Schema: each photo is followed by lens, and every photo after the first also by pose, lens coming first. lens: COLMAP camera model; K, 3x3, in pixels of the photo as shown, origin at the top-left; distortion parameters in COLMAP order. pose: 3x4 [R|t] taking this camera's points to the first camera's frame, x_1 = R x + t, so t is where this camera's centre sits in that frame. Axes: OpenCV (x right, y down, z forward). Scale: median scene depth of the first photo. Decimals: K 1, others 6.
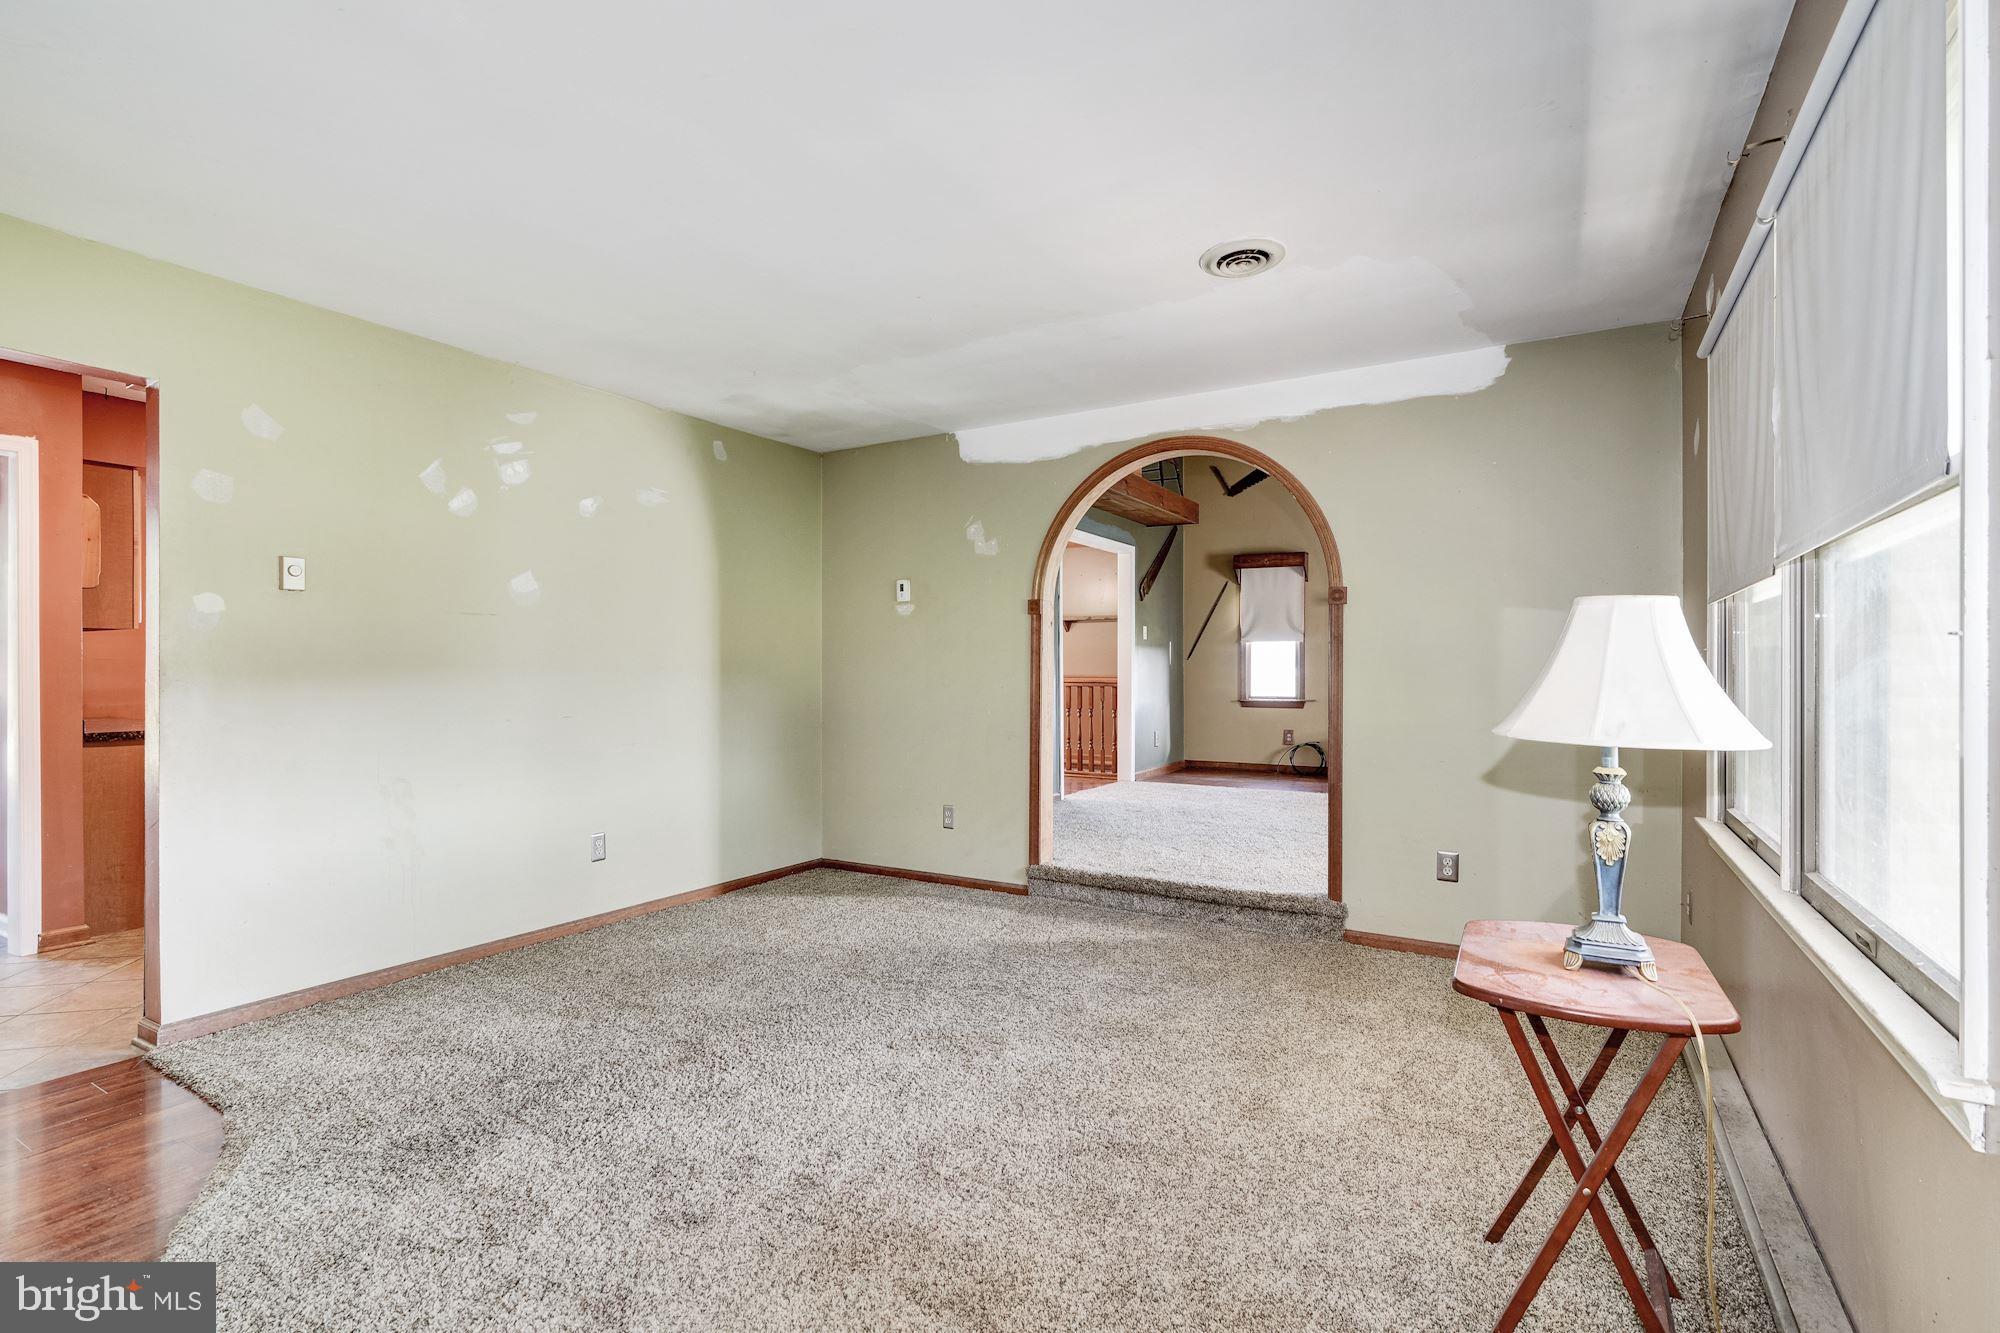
lens RADIAL K [[930.1, 0, 1004.3], [0, 930.1, 673.8], [0, 0, 1]] dist [-0.001382, 0.000126]
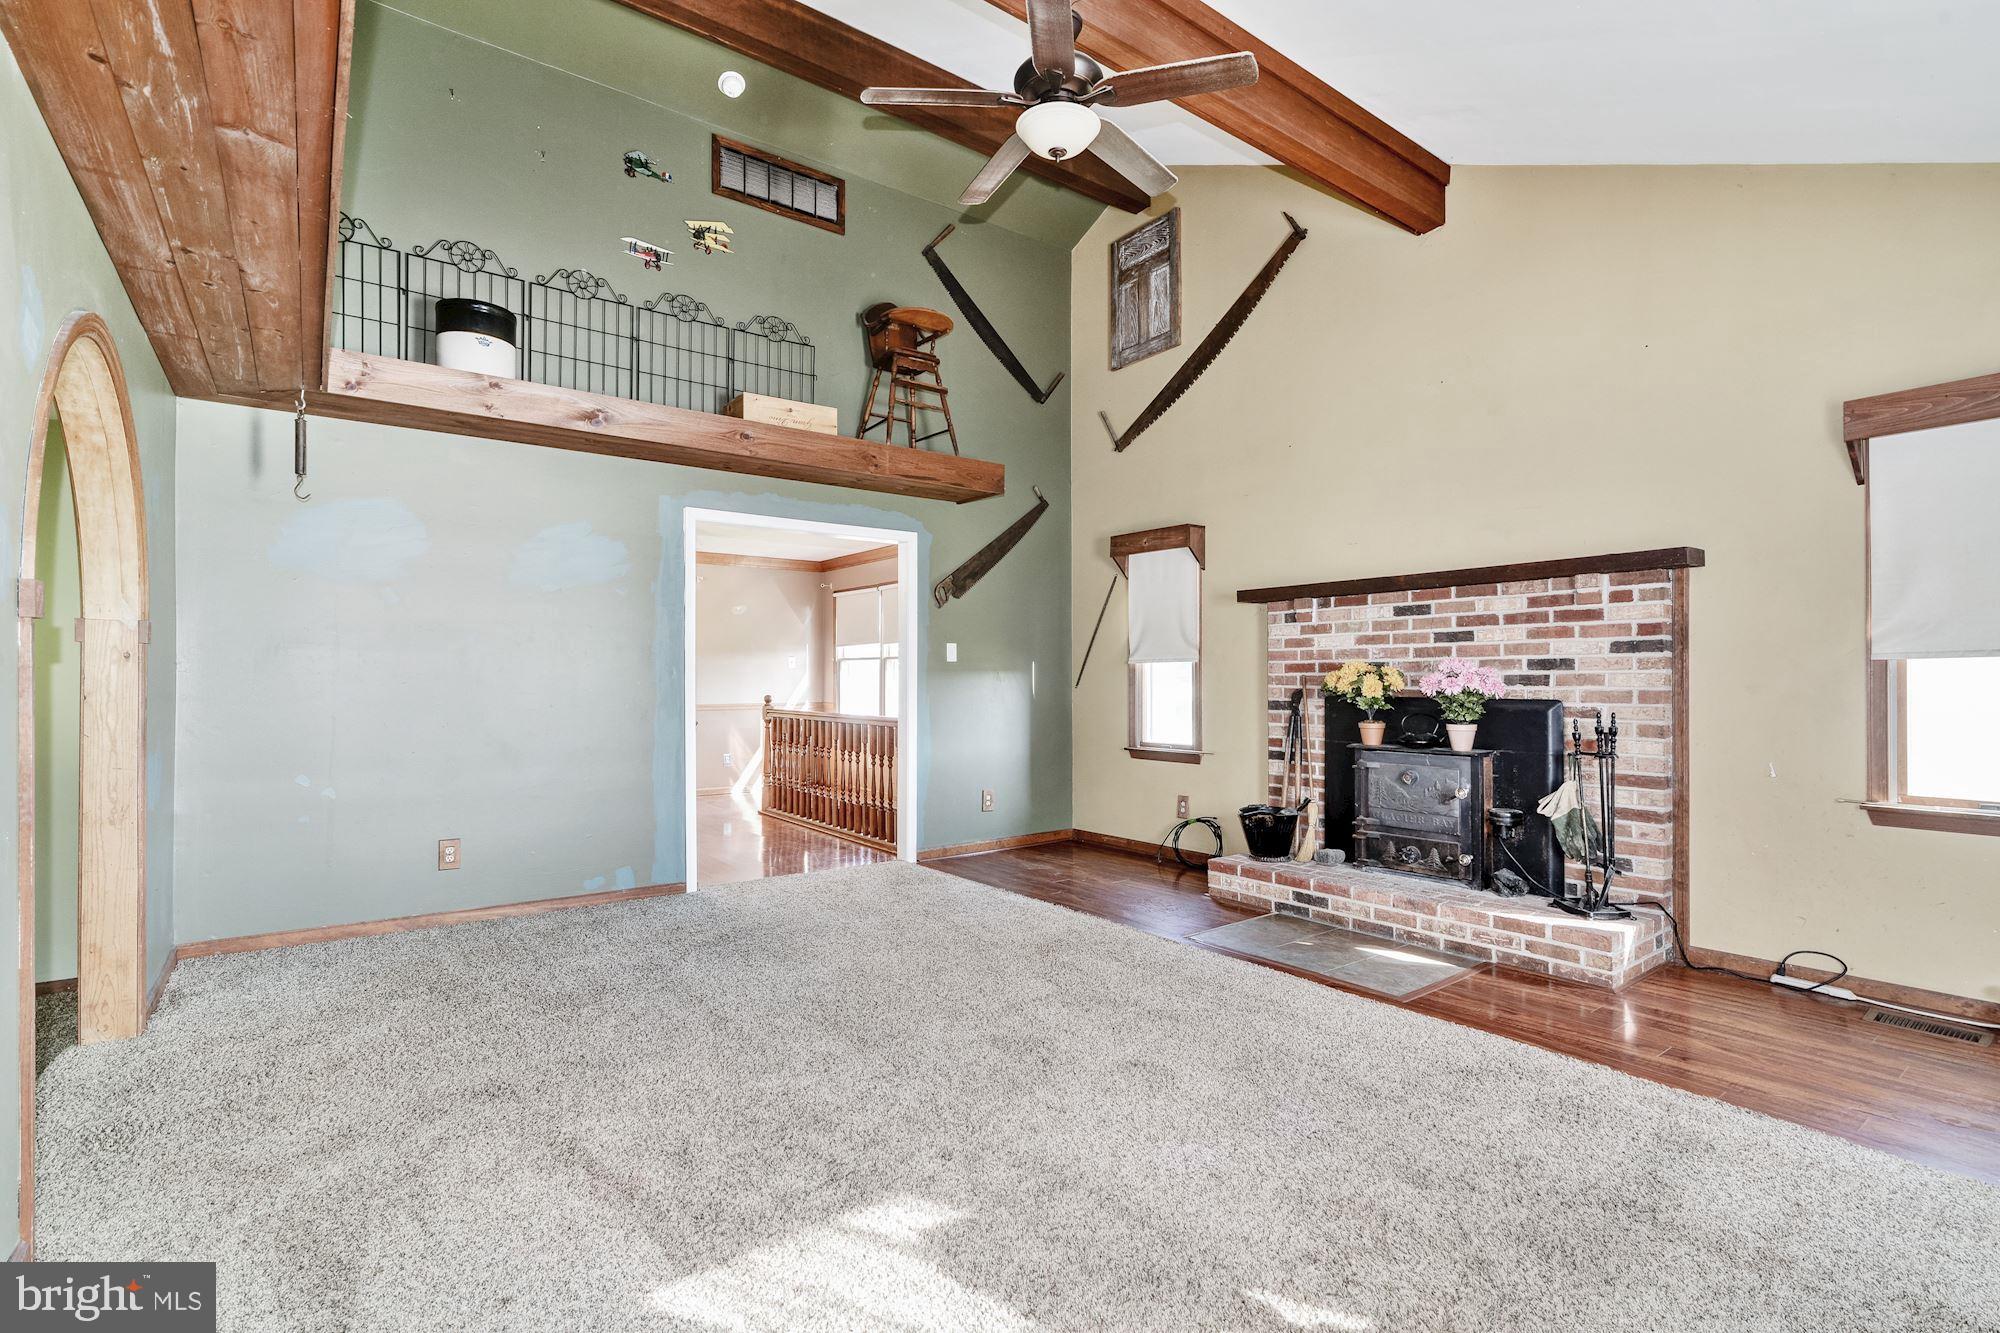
lens RADIAL K [[916.1, 0, 998.7], [0, 916.1, 676.0], [0, 0, 1]] dist [0.000167, 0.000459]
pose [[0.922486, -0.006150, -0.385981, 0.843876], [0.003400, 0.999964, -0.007805, -0.037989], [0.386015, 0.005888, 0.922474, 0.677491]]
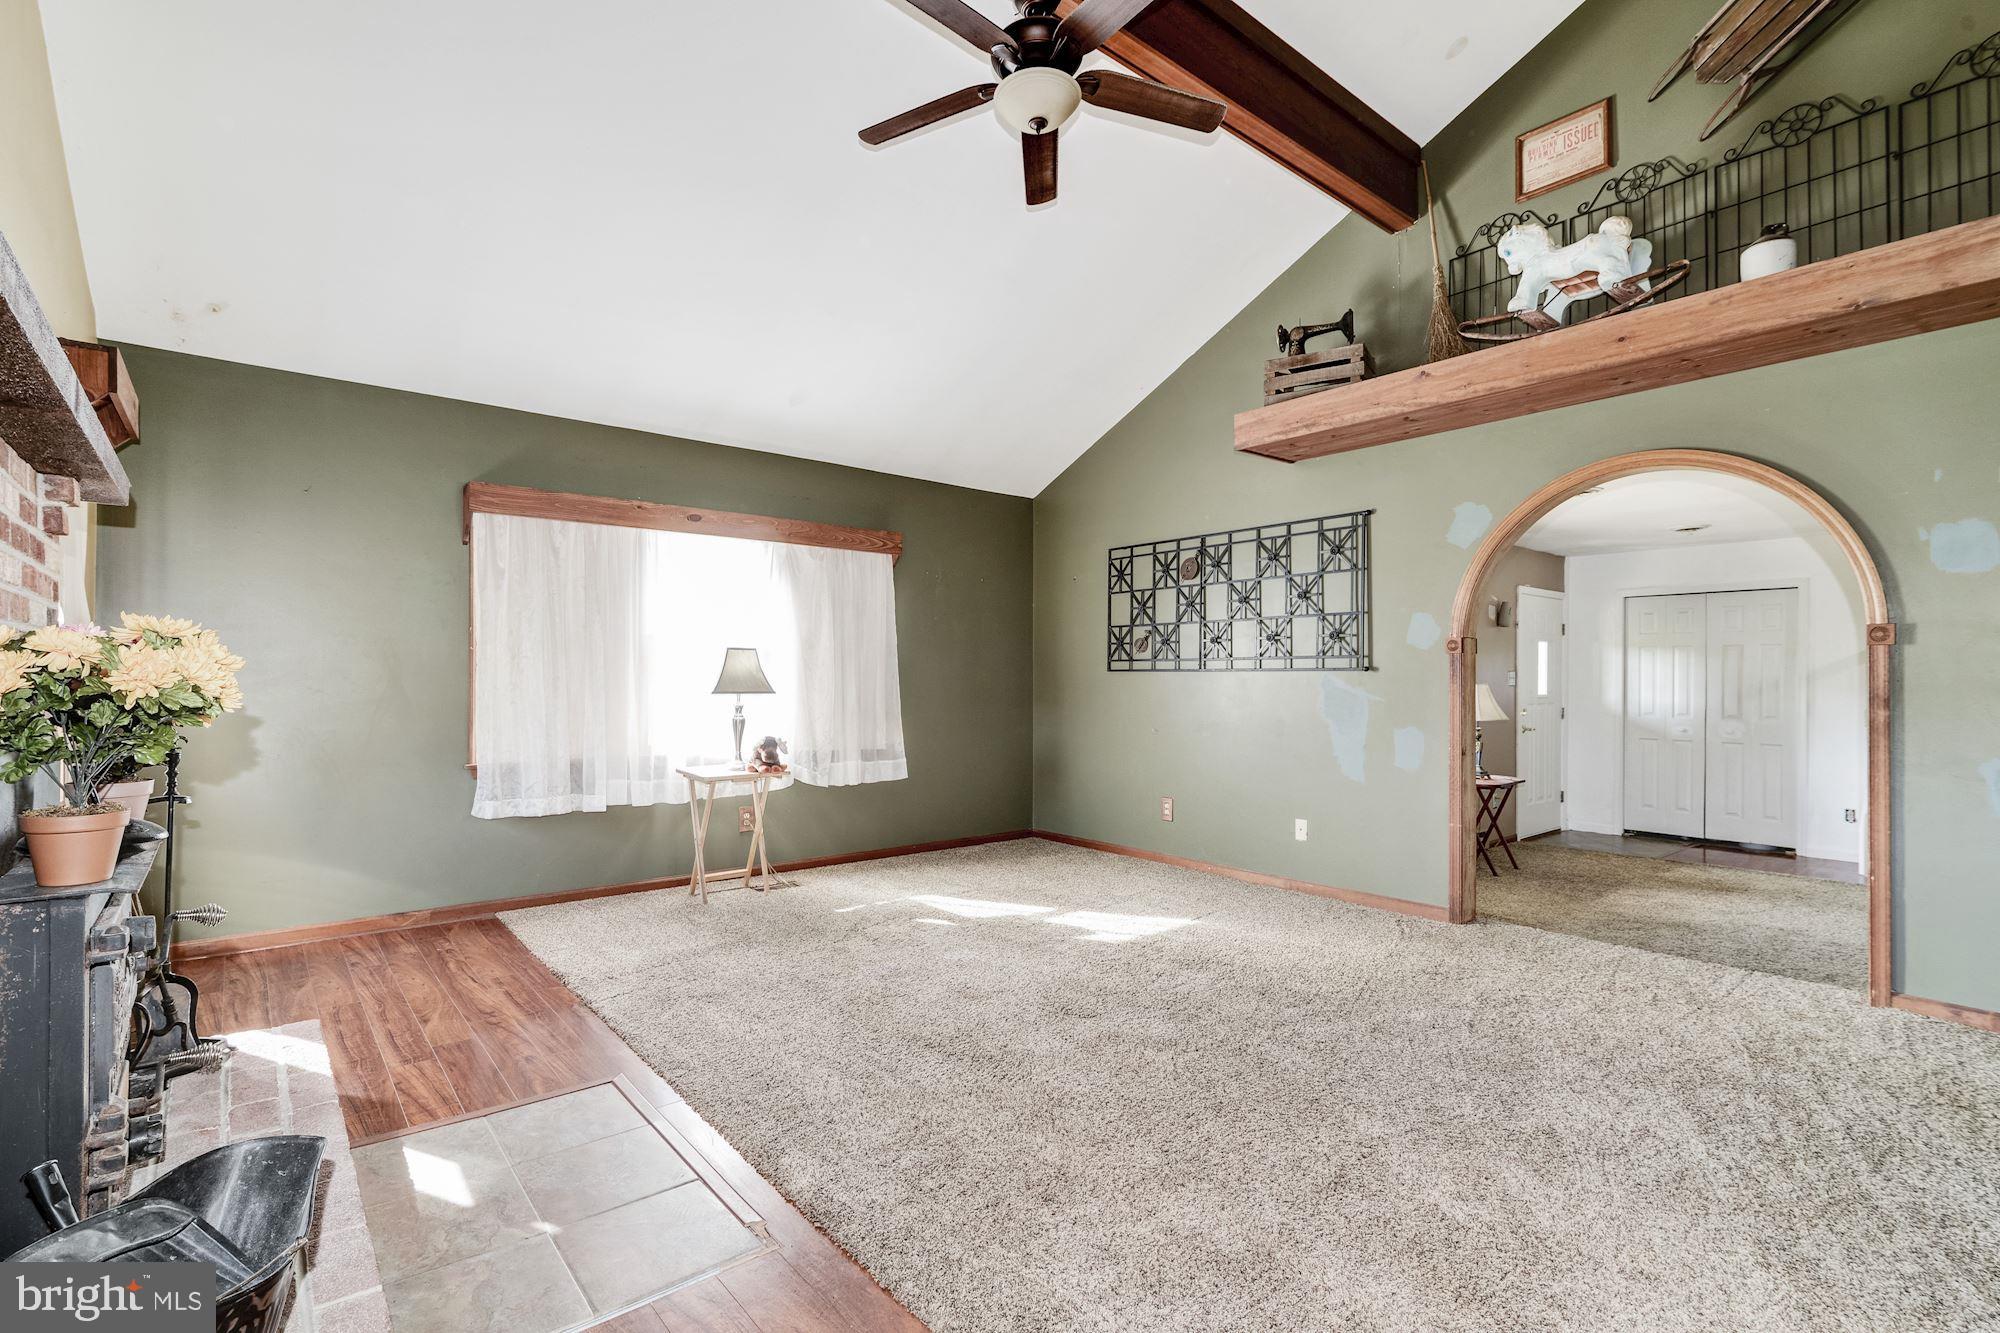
lens RADIAL K [[925.7, 0, 971.9], [0, 925.7, 677.3], [0, 0, 1]] dist [0.000746, 0.000352]
pose [[-0.934945, -0.004474, 0.354764, 0.447762], [-0.003984, 0.999990, 0.002112, -0.041687], [-0.354770, 0.000561, -0.934953, 1.928729]]
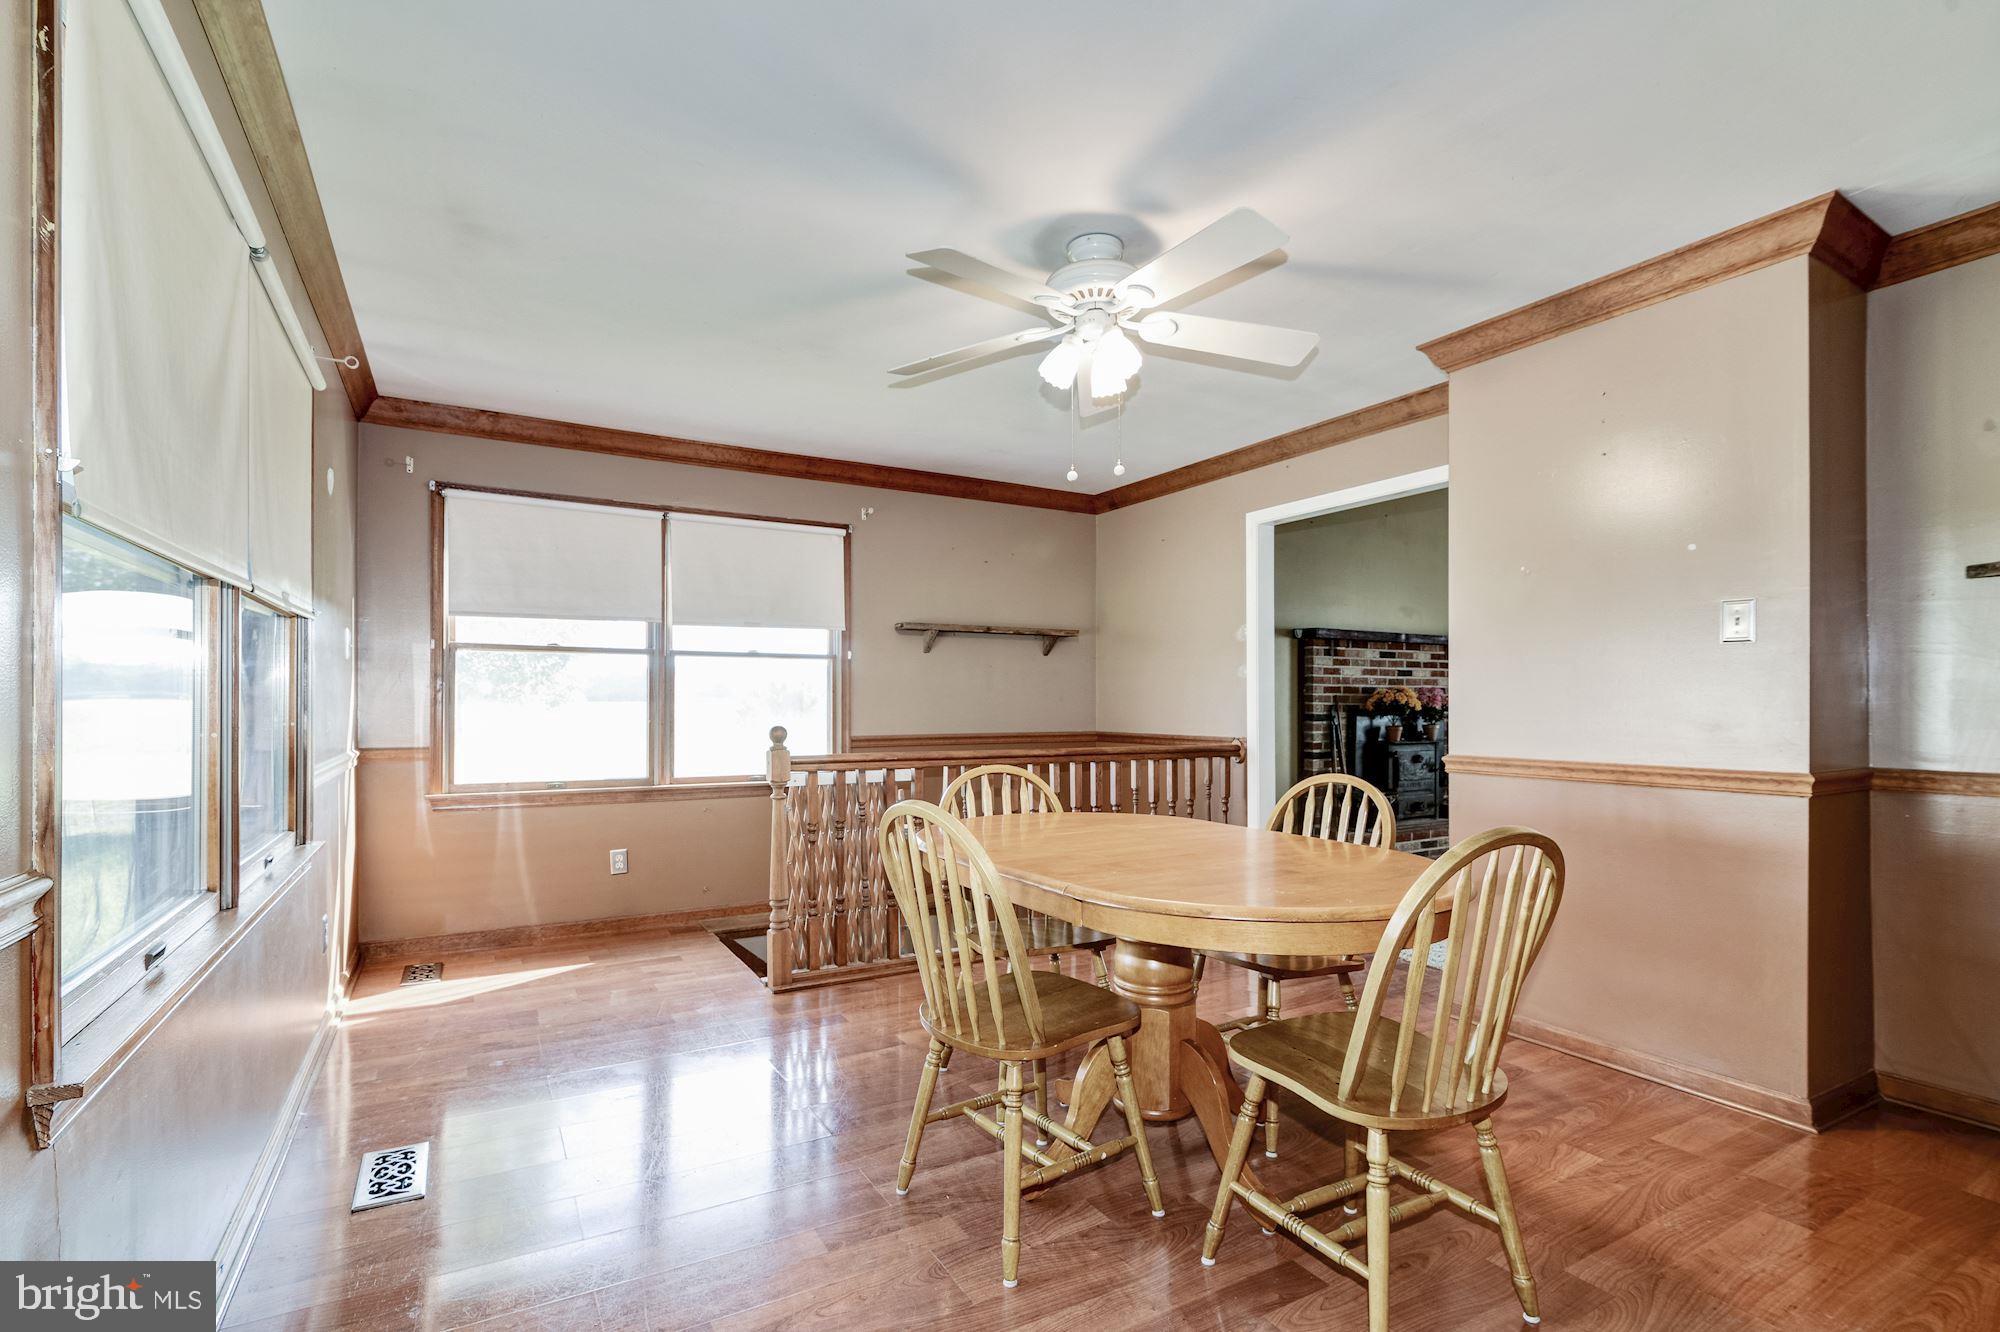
lens RADIAL K [[916.1, 0, 998.7], [0, 916.1, 675.5], [0, 0, 1]] dist [0.000167, 0.000459]
pose [[0.494426, 0.023369, 0.868906, -0.794811], [0.001916, 0.999607, -0.027974, -0.037580], [-0.869218, 0.015496, 0.494187, 1.556276]]
